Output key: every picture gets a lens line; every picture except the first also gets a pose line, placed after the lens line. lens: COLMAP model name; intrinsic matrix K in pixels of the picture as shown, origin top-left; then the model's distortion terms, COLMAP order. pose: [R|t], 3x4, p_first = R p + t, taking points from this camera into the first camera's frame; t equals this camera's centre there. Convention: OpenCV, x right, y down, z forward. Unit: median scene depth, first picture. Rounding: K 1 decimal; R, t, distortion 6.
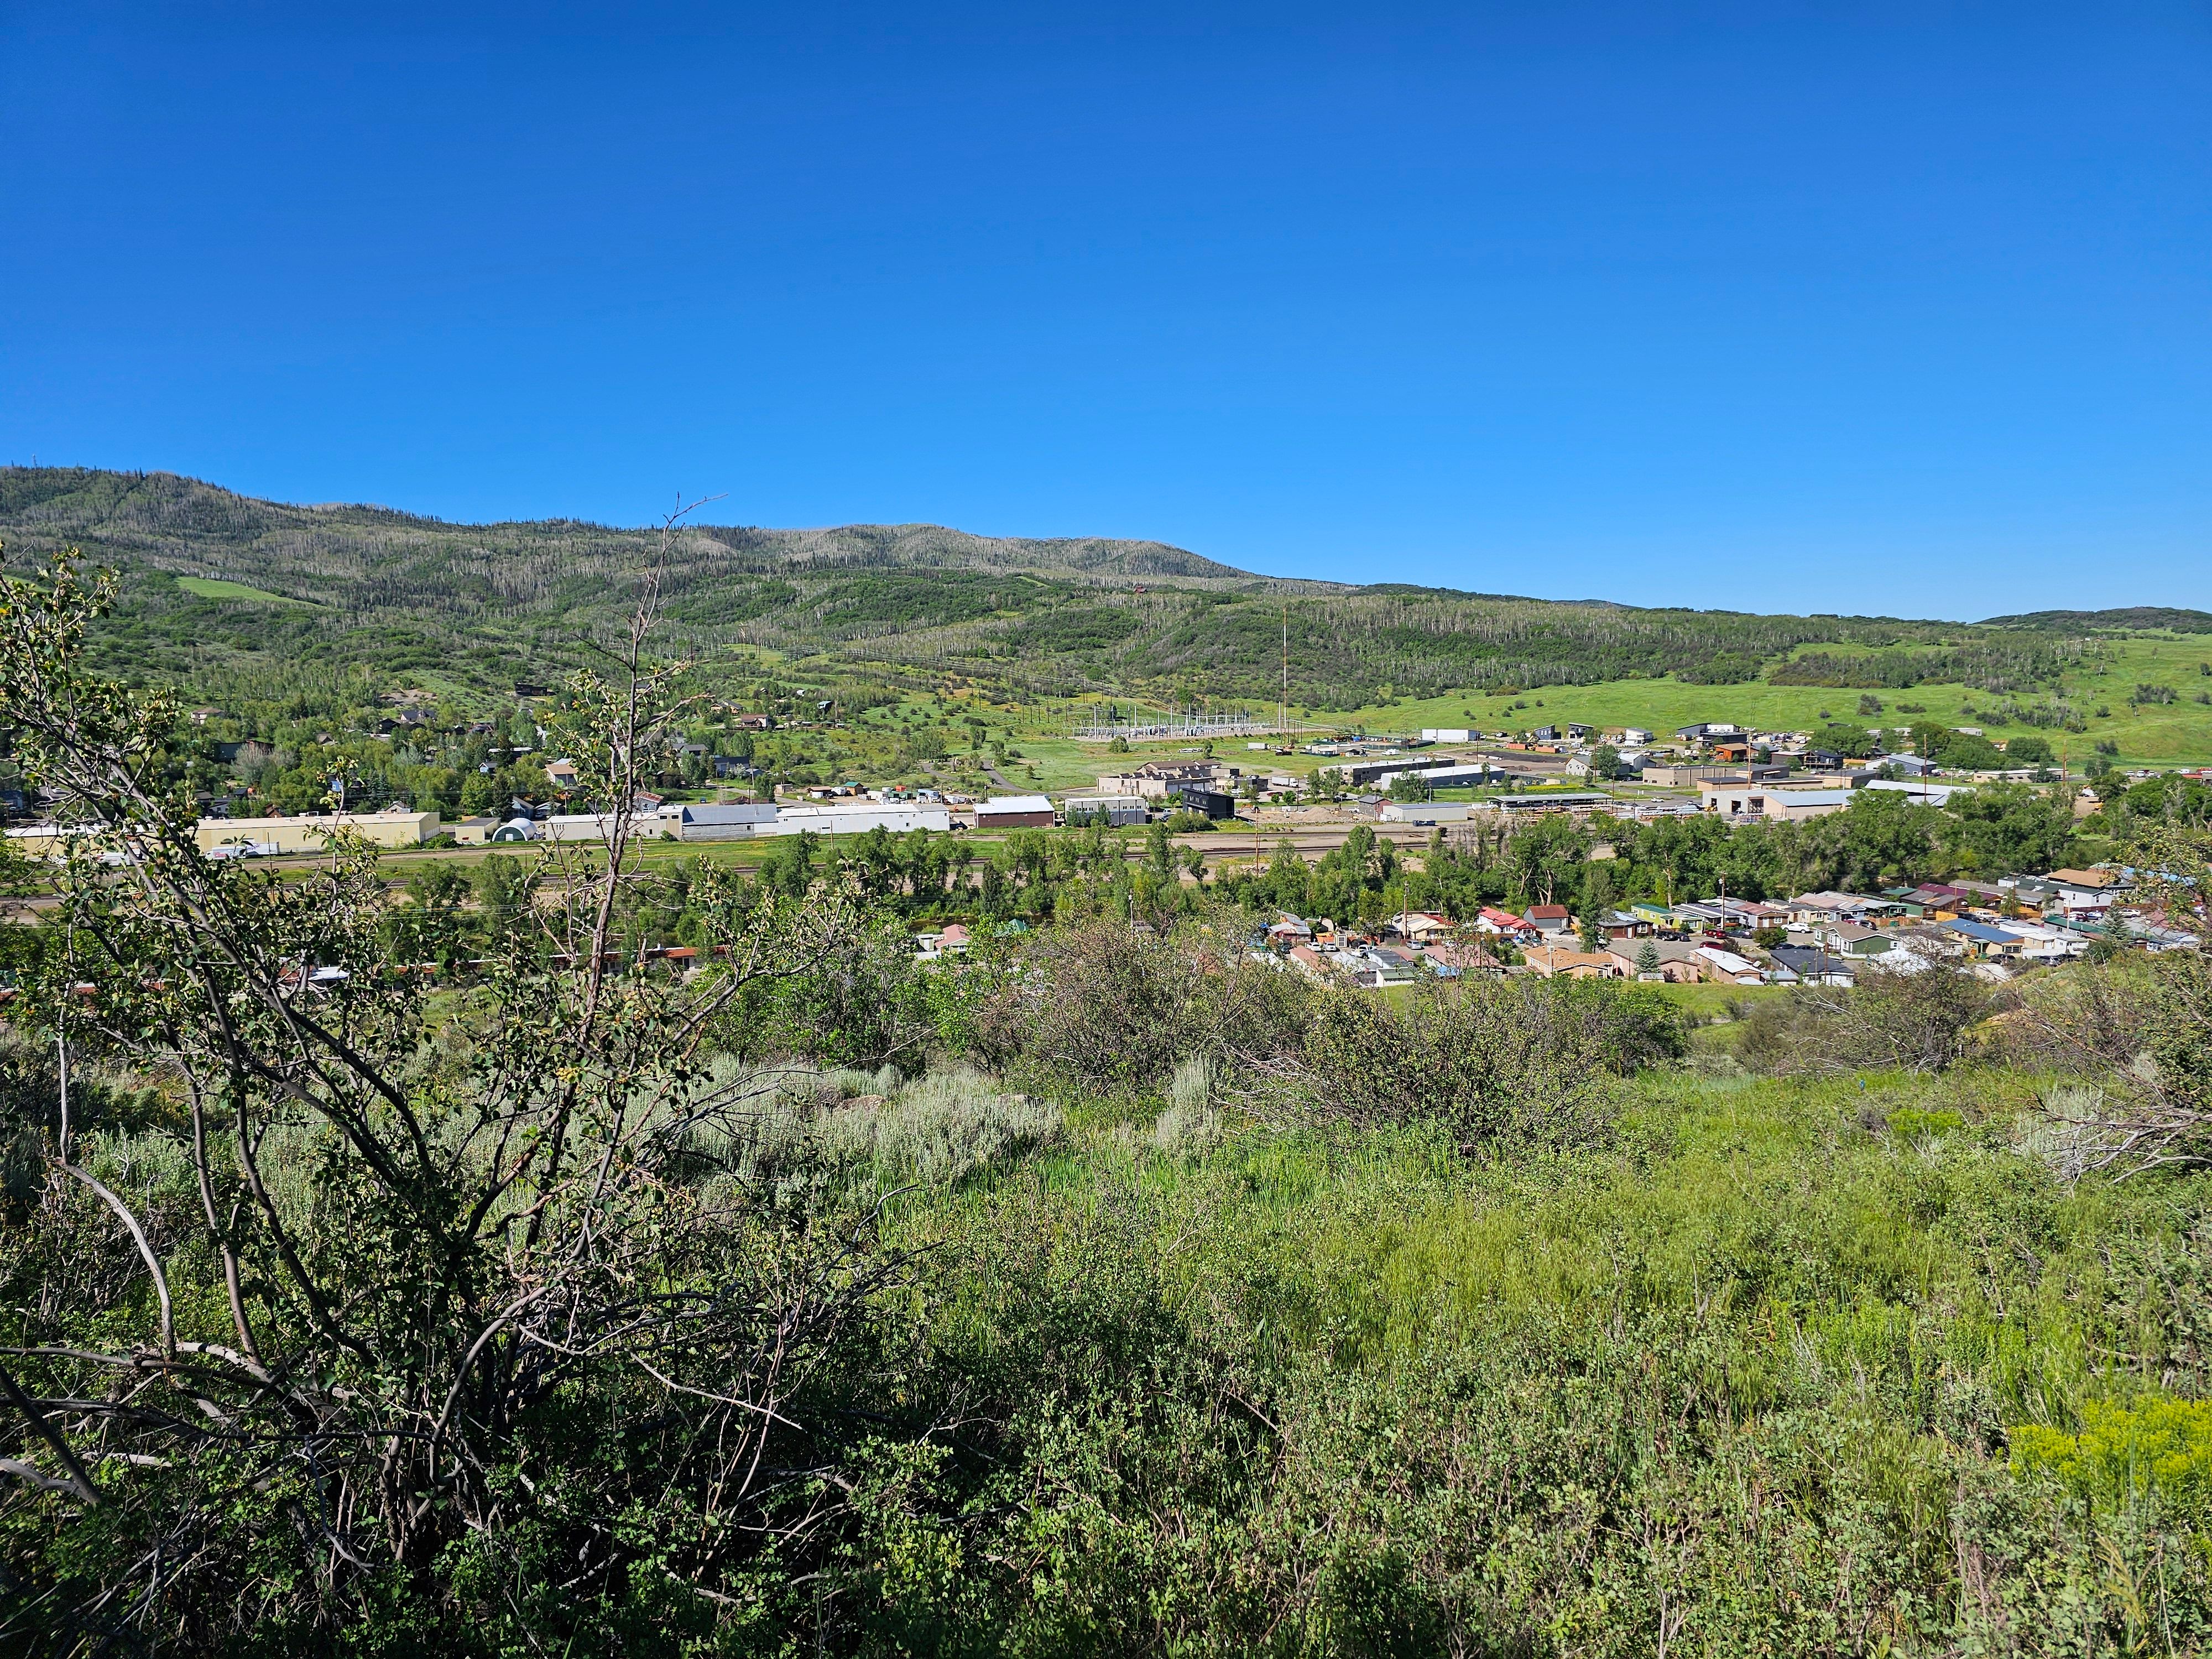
lens RADIAL K [[1472.5, 0, 1097.4], [0, 1472.5, 836.3], [0, 0, 1]] dist [0.070142, -0.066091]
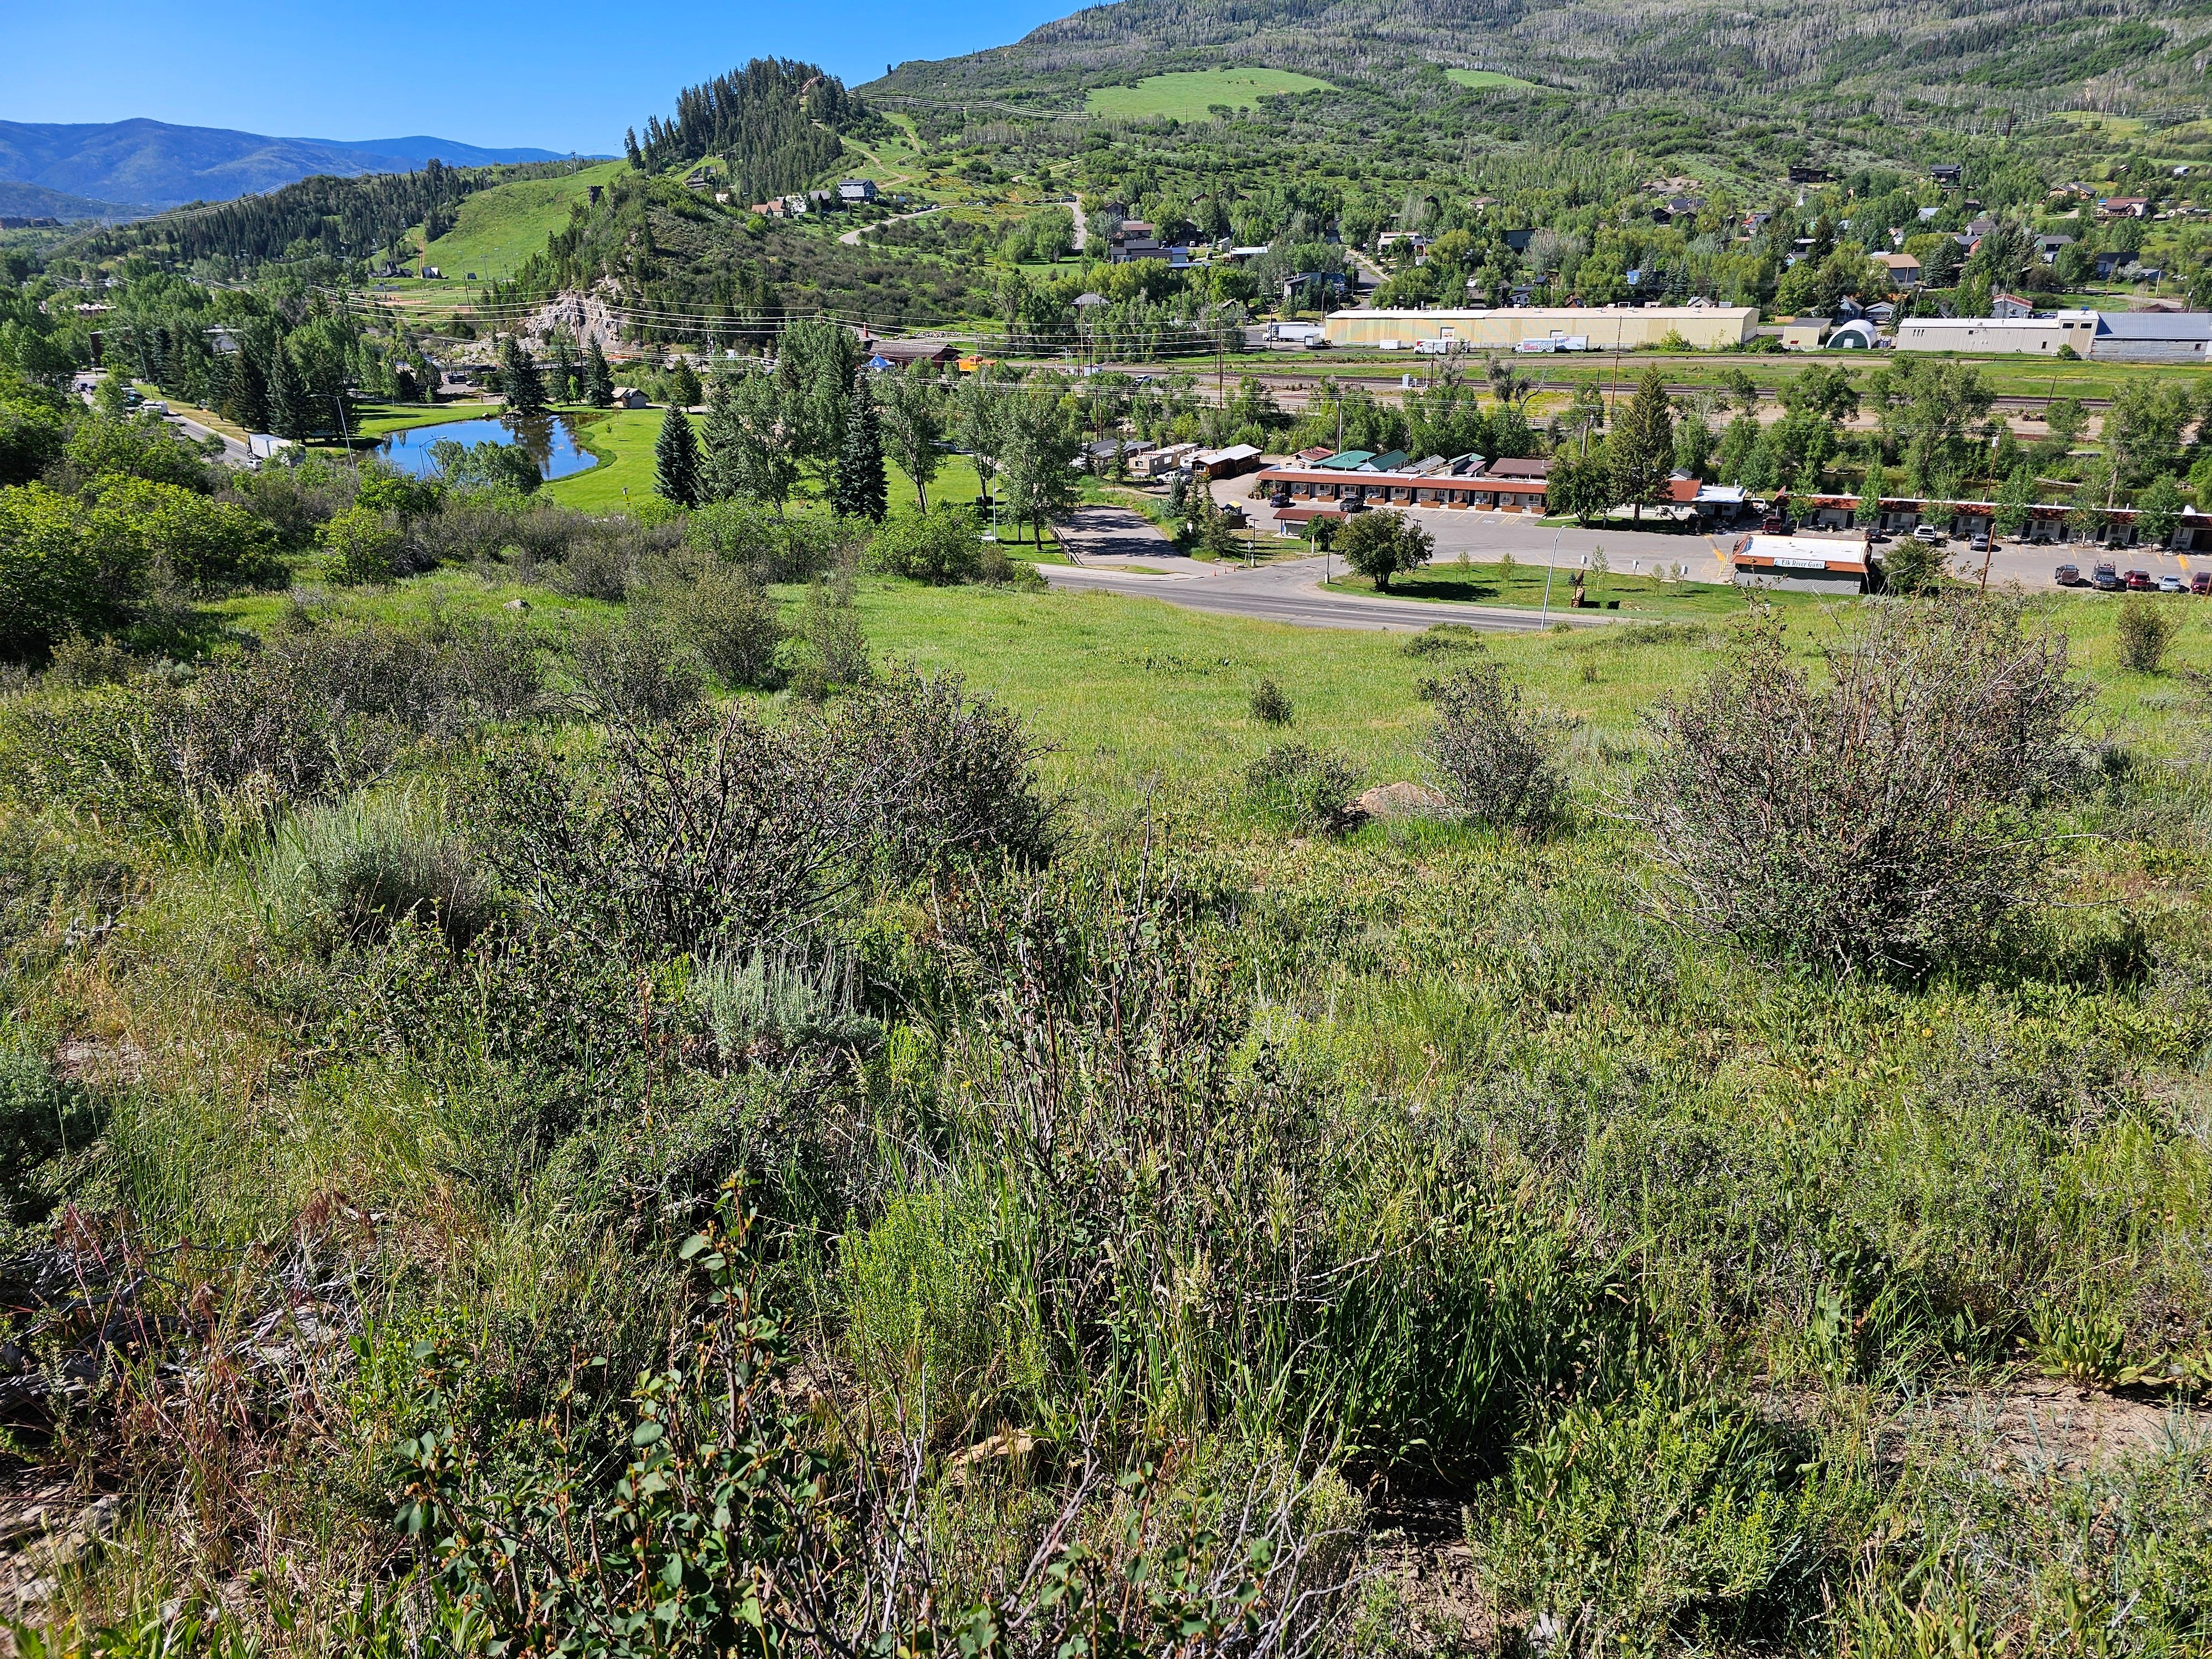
lens RADIAL K [[1472.5, 0, 1105.7], [0, 1472.5, 822.2], [0, 0, 1]] dist [0.070142, -0.066091]
pose [[0.740863, 0.254331, -0.621641, -0.075851], [-0.059391, 0.946716, 0.316546, 0.008422], [0.669025, -0.197598, 0.716492, 0.058795]]
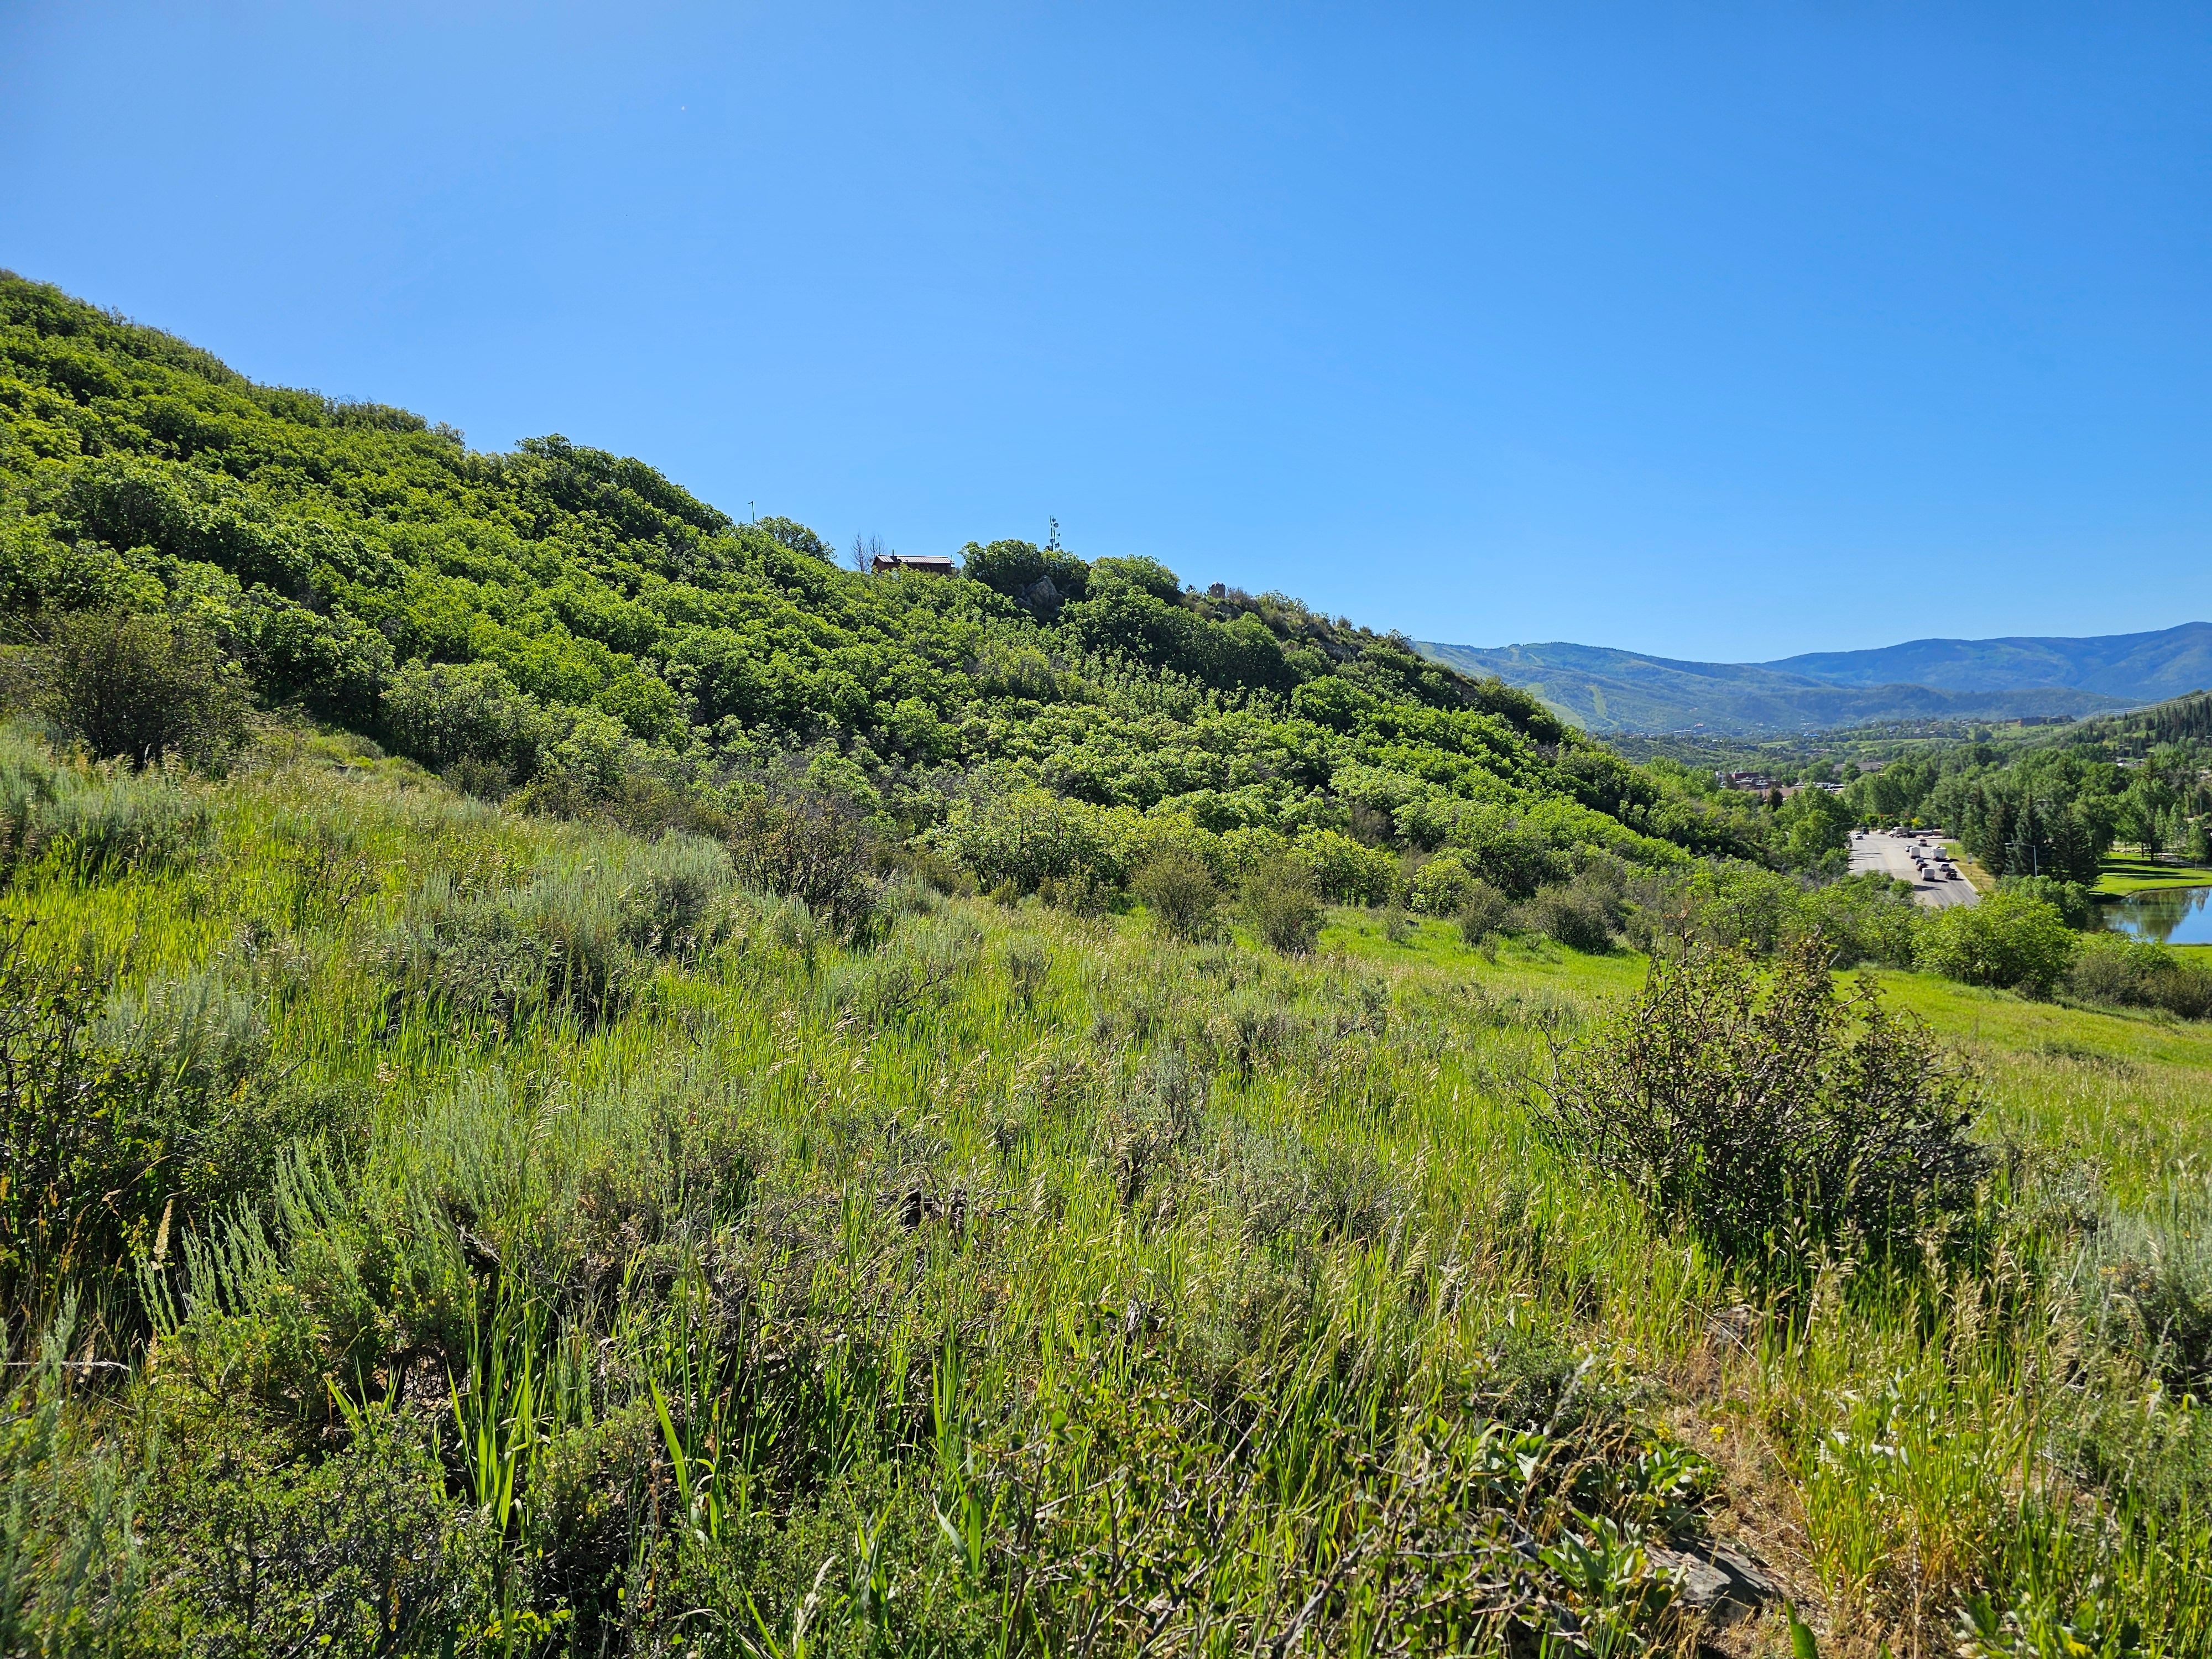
lens RADIAL K [[1472.5, 0, 1145.7], [0, 1472.5, 813.0], [0, 0, 1]] dist [0.070142, -0.066091]
pose [[-0.302920, 0.047945, -0.951809, -0.056113], [-0.026083, 0.997942, 0.058570, 0.012475], [0.952659, 0.042568, -0.301046, 0.111975]]
